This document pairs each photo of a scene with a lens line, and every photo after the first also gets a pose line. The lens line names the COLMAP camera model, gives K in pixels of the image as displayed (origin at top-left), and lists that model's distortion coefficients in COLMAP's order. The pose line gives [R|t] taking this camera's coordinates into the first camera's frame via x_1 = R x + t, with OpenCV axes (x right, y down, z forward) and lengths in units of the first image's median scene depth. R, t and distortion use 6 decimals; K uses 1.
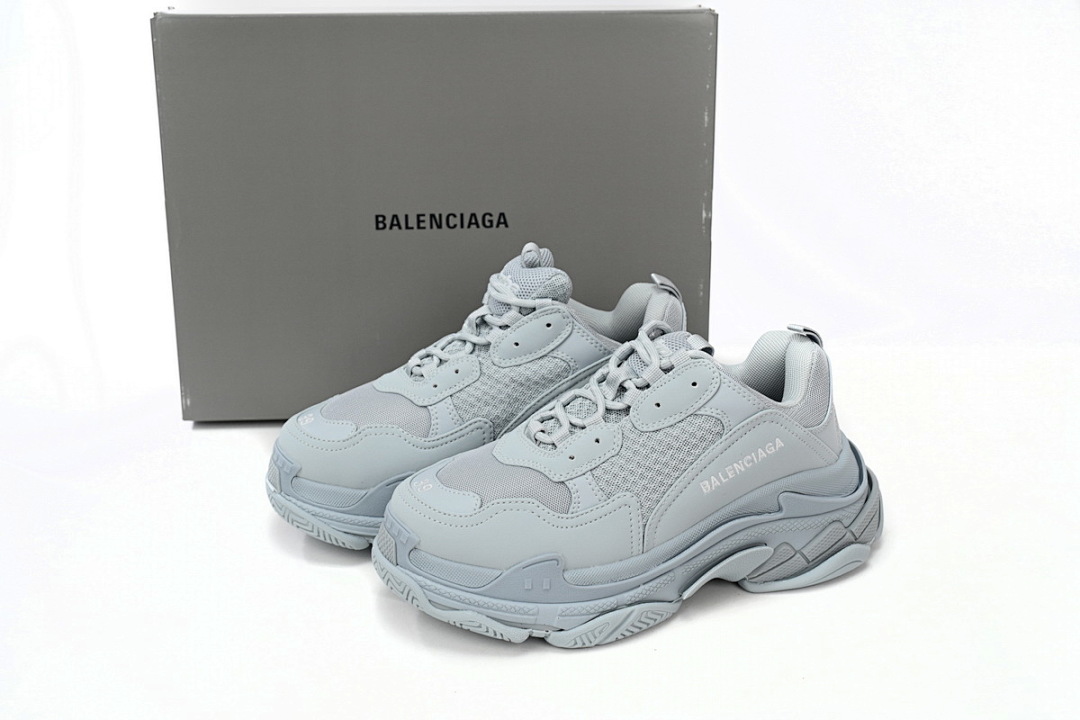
lens RADIAL K [[1324.1, 0, 534.9], [0, 1324.1, 363.2], [0, 0, 1]] dist [-0.014098, 0.000000]
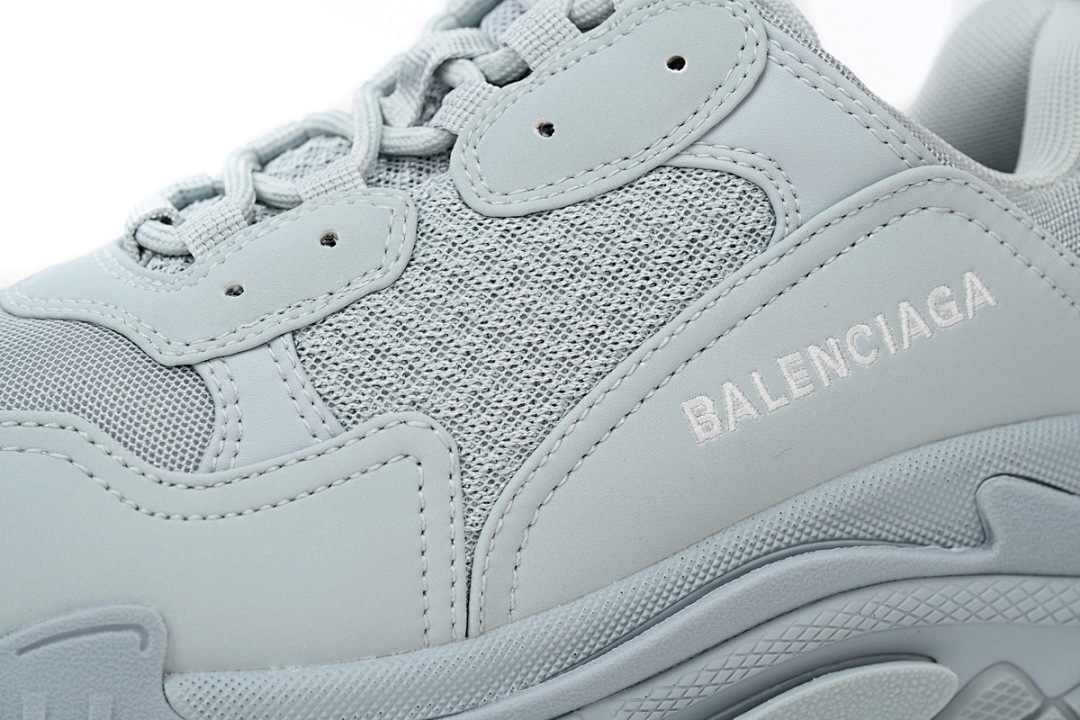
lens RADIAL K [[2628.9, 0, 542.7], [0, 2628.9, 359.7], [0, 0, 1]] dist [-0.013195, 0.000000]
pose [[0.994756, 0.033620, -0.096590, 0.149136], [-0.043916, 0.993339, -0.106536, 0.143000], [0.092365, 0.110219, 0.989606, 0.435196]]
